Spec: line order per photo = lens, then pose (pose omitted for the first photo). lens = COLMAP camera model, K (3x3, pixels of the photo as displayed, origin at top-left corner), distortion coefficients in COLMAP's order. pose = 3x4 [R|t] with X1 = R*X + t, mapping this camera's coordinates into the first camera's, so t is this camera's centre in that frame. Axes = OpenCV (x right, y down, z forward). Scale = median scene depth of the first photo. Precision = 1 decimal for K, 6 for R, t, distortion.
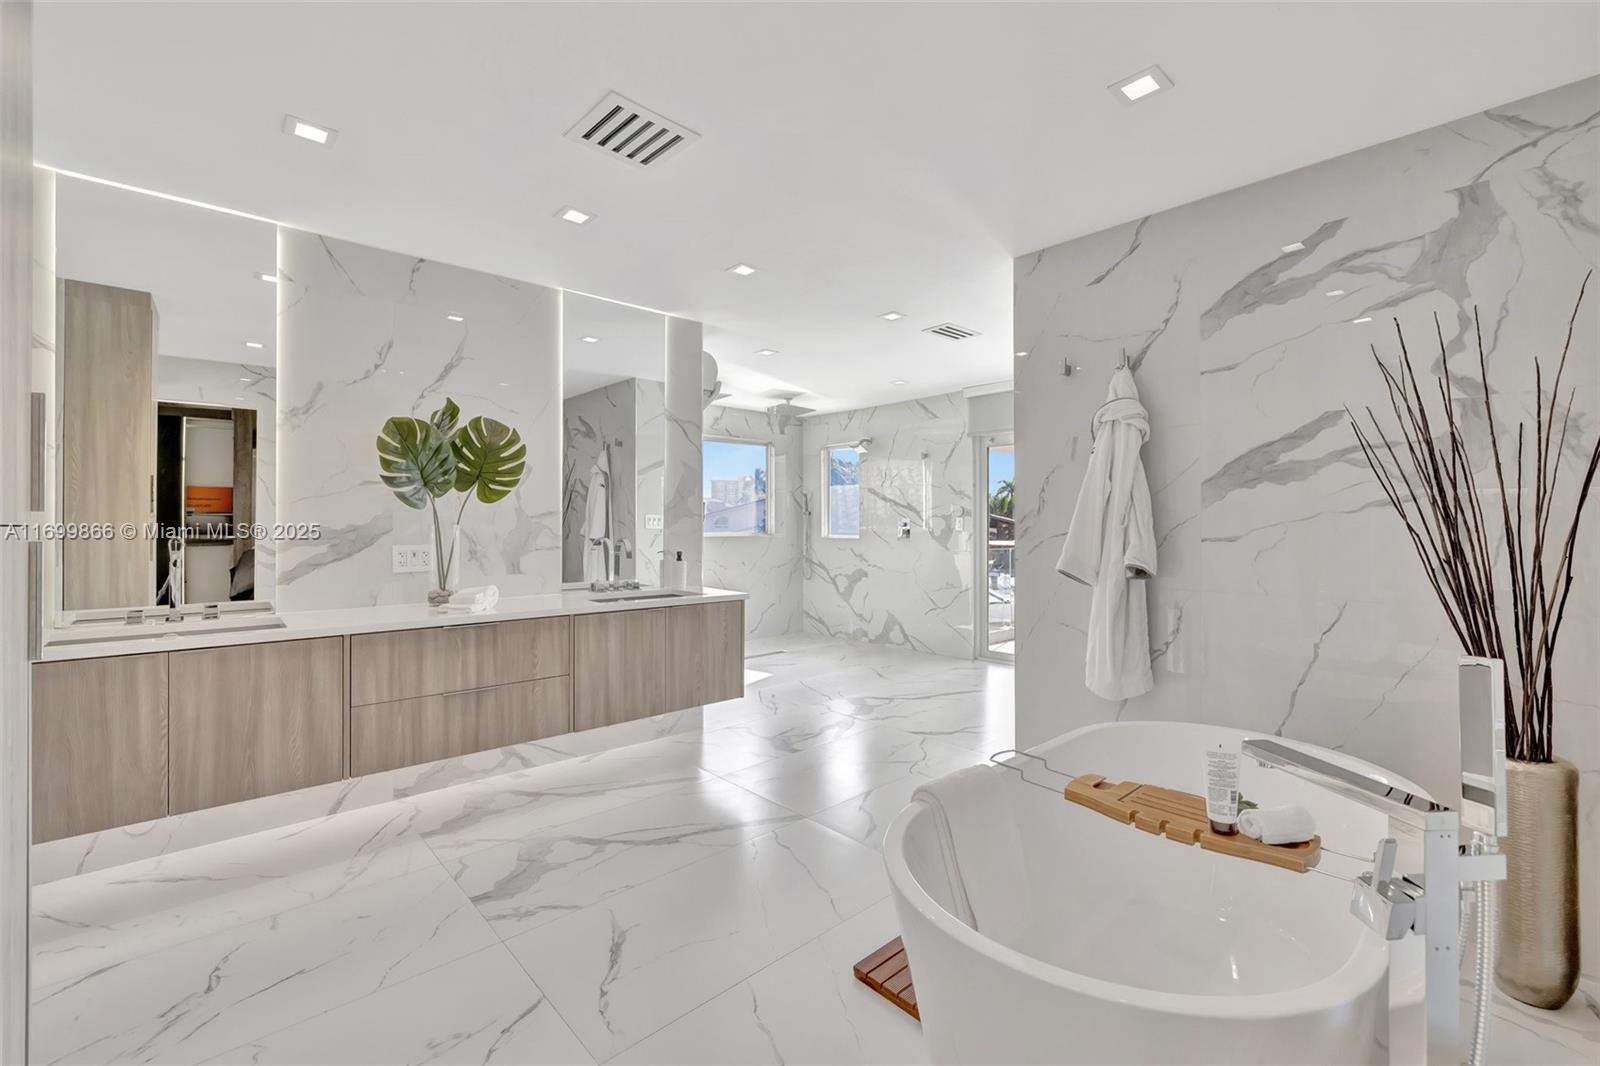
lens RADIAL K [[679.1, 0, 791.1], [0, 679.1, 520.1], [0, 0, 1]] dist [0.003638, 0.000355]
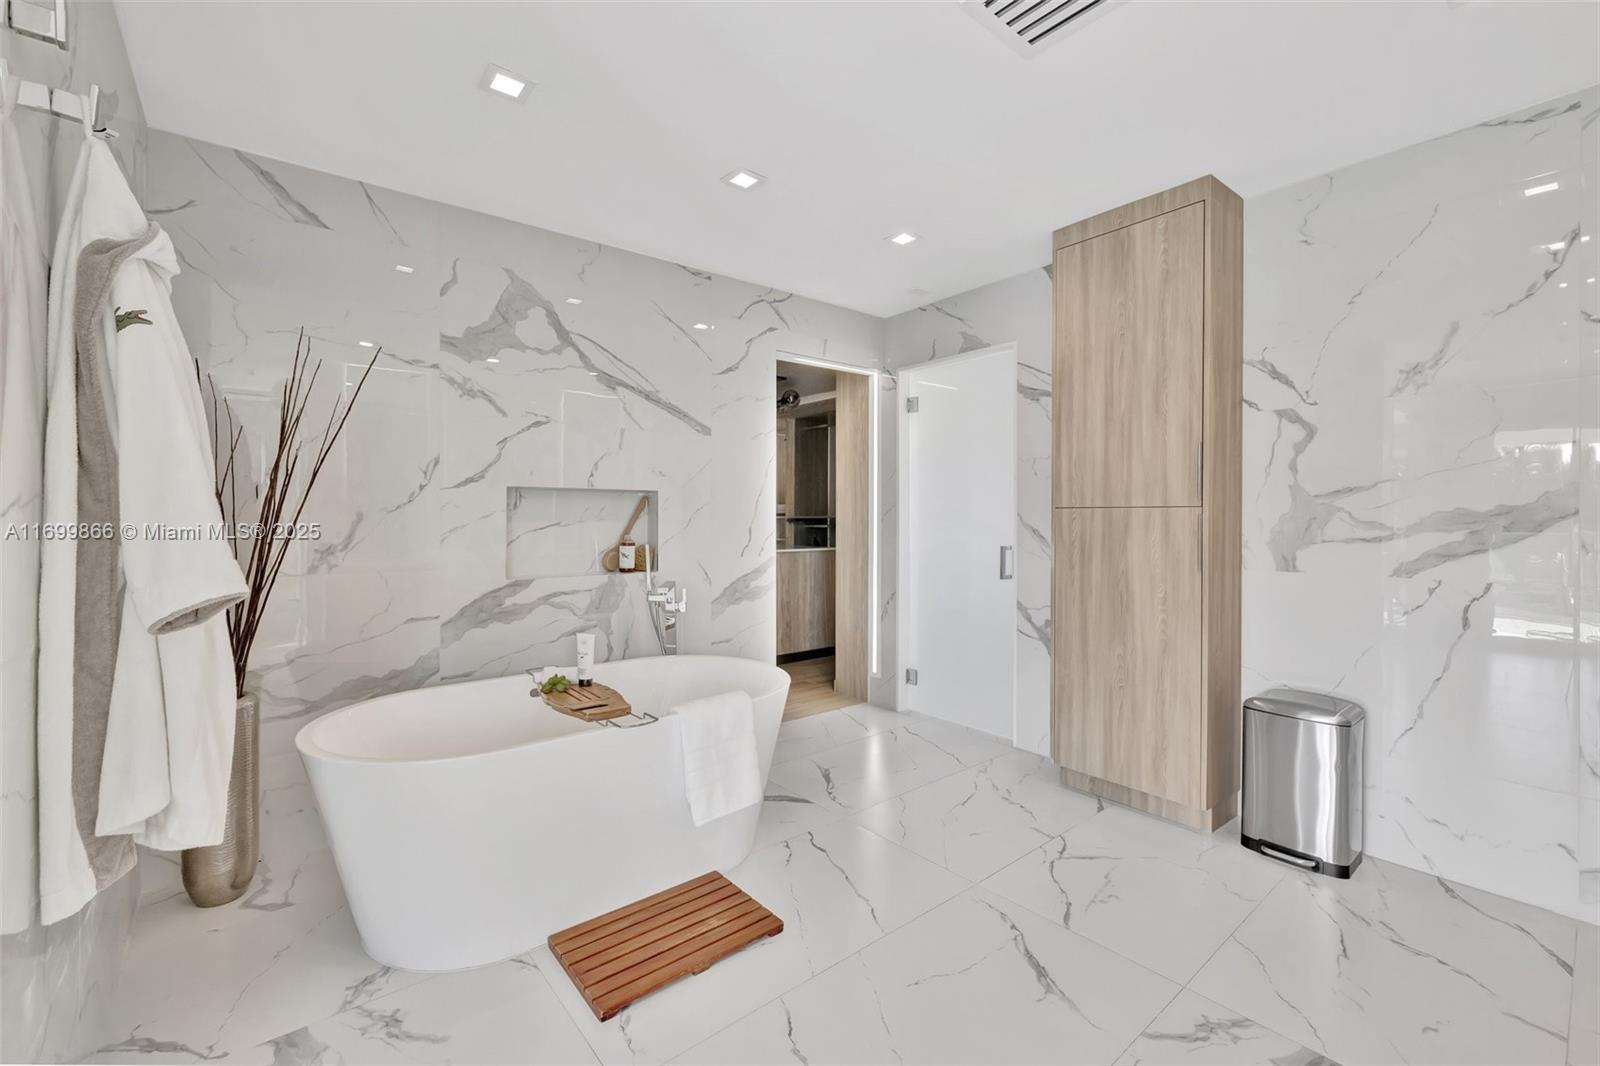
lens RADIAL K [[679.1, 0, 791.1], [0, 679.1, 520.1], [0, 0, 1]] dist [0.003638, 0.000355]
pose [[-0.998475, 0.000363, 0.055198, 0.016205], [0.000186, 0.999995, -0.003211, 0.024084], [-0.055199, -0.003196, -0.998470, 1.344472]]
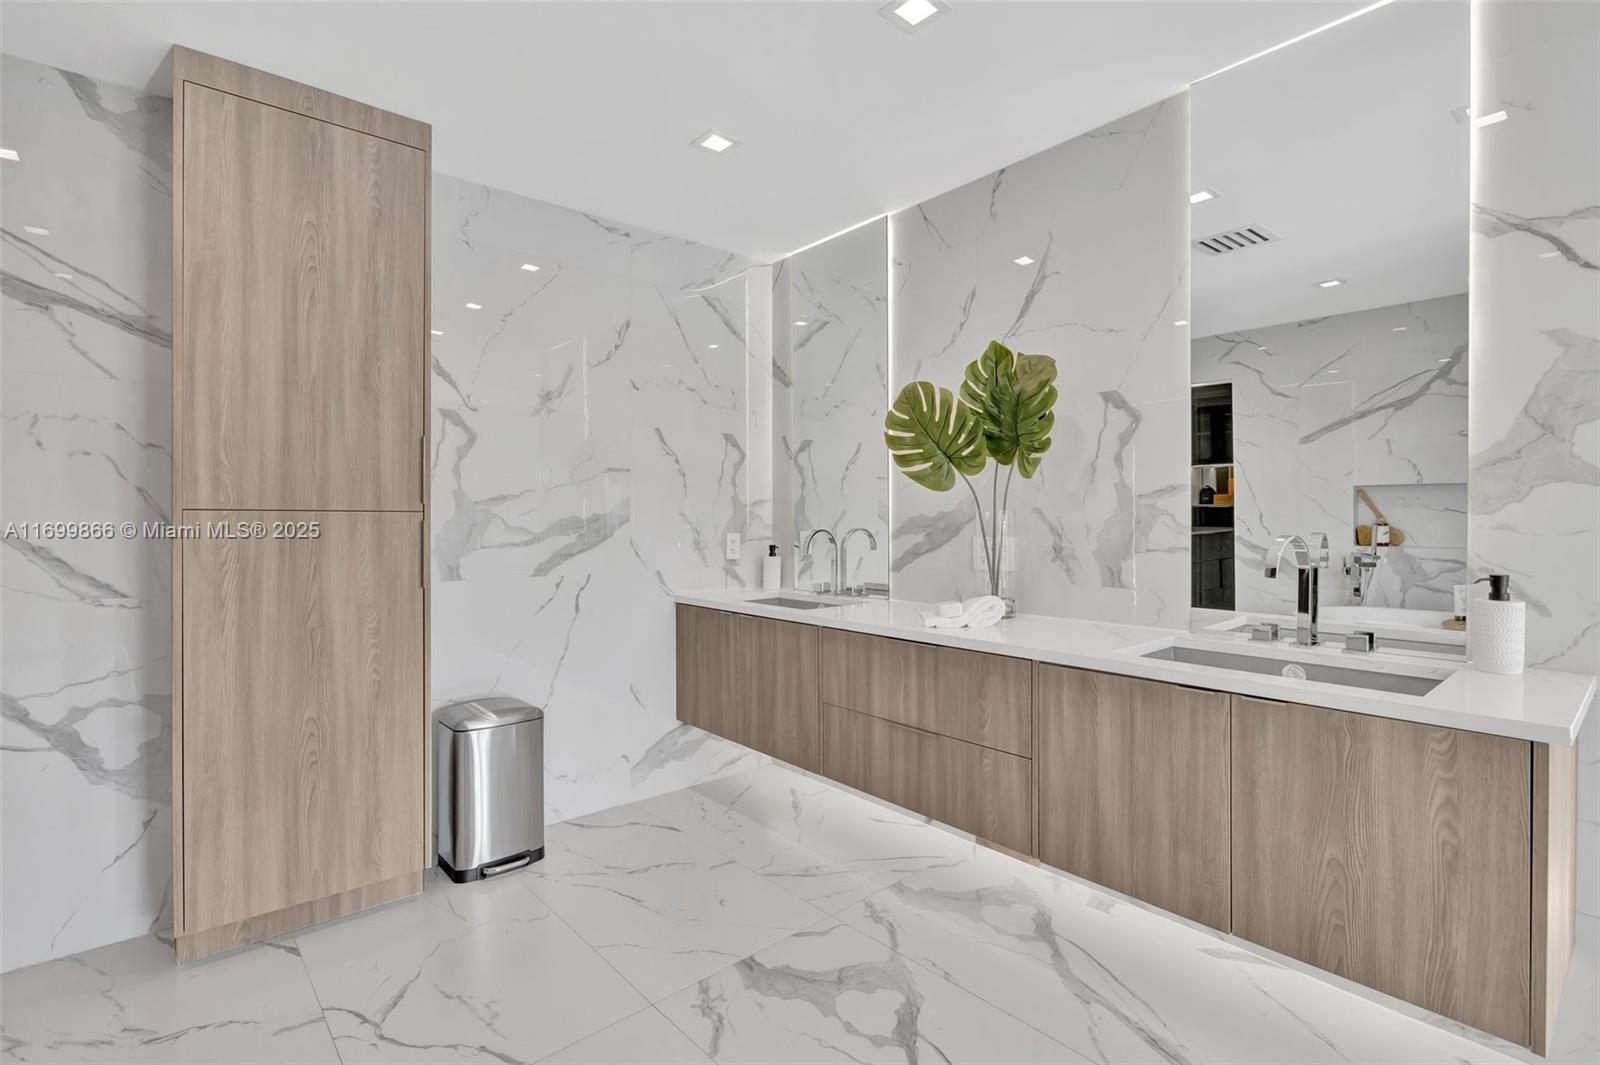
lens RADIAL K [[746.4, 0, 796.4], [0, 746.4, 524.6], [0, 0, 1]] dist [-0.004699, 0.000058]
pose [[-0.012000, 0.005603, -0.999912, 0.347394], [0.009125, 0.999943, 0.005494, 0.017485], [0.999886, -0.009059, -0.012051, 0.851457]]
